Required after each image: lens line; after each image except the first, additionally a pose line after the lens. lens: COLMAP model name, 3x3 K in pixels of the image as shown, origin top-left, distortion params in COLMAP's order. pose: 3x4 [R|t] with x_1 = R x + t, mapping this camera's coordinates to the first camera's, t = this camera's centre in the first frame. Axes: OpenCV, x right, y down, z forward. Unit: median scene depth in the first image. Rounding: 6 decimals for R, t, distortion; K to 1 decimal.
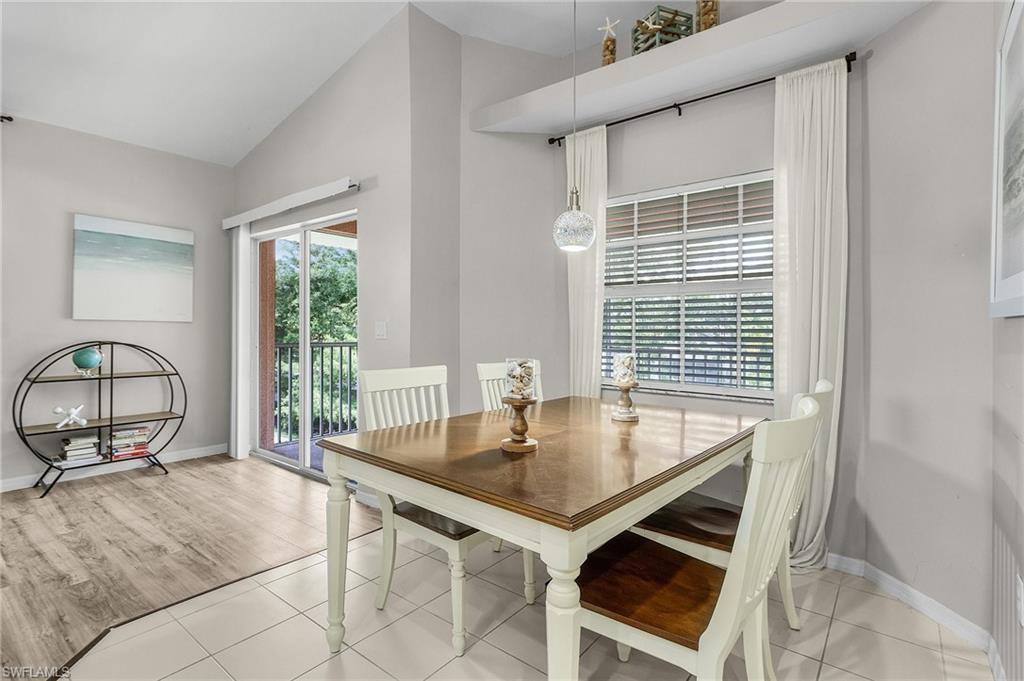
lens RADIAL K [[488.2, 0, 512.1], [0, 488.2, 334.1], [0, 0, 1]] dist [-0.002210, -0.000421]
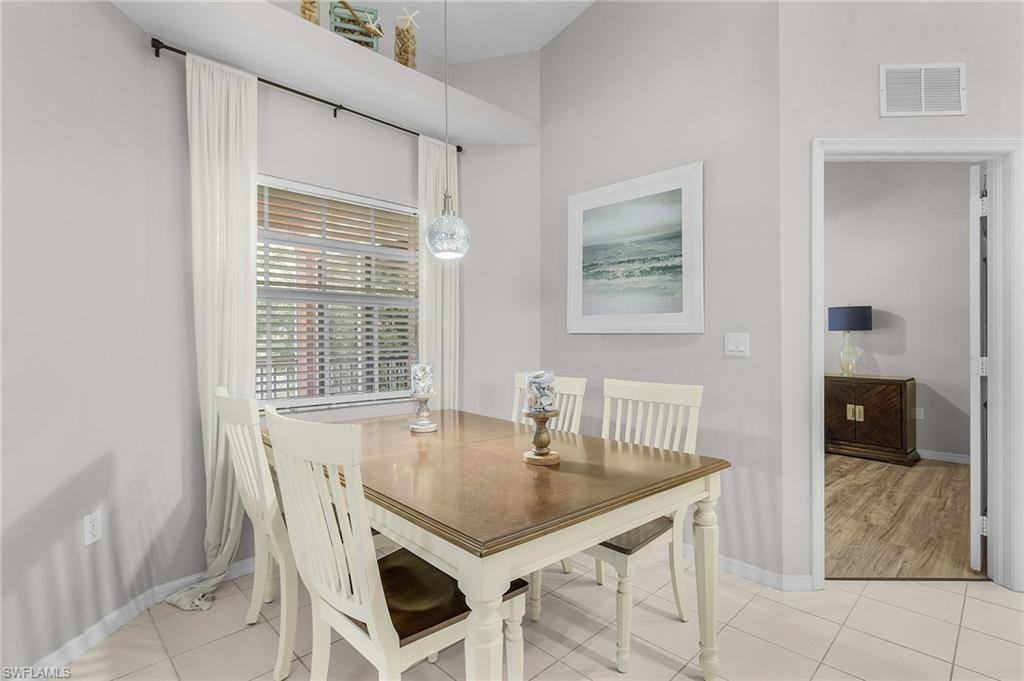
lens RADIAL K [[488.2, 0, 512.1], [0, 488.2, 334.1], [0, 0, 1]] dist [-0.002210, -0.000421]
pose [[0.119461, -0.000844, 0.992839, -0.706624], [0.010387, 0.999946, -0.000400, -0.022537], [-0.992785, 0.010361, 0.119463, 0.679852]]
